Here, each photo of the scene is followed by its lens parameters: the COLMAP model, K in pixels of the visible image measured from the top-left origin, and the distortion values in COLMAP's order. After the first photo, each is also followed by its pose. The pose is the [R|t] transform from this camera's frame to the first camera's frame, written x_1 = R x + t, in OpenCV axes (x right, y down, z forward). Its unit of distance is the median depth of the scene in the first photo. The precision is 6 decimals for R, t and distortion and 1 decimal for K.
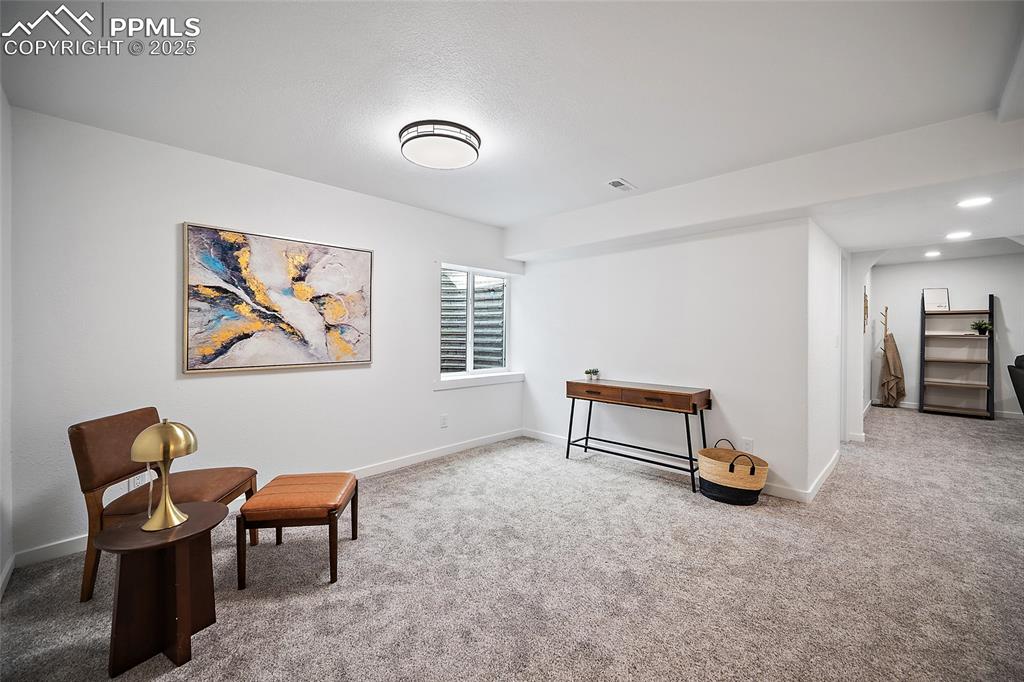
lens RADIAL K [[407.6, 0, 512.2], [0, 407.6, 334.7], [0, 0, 1]] dist [-0.001029, -0.000161]
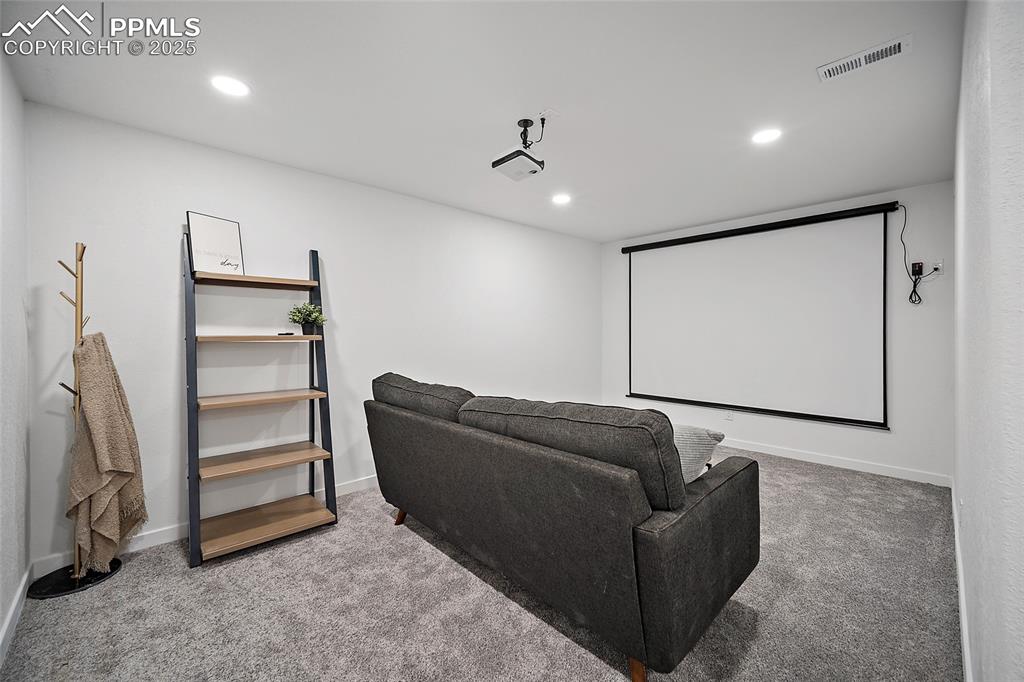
lens RADIAL K [[407.6, 0, 512.1], [0, 407.6, 335.3], [0, 0, 1]] dist [-0.001029, -0.000161]
pose [[0.019761, -0.006907, 0.999781, 0.644813], [0.010210, 0.999925, 0.006706, 0.000157], [-0.999753, 0.010075, 0.019830, 0.697947]]
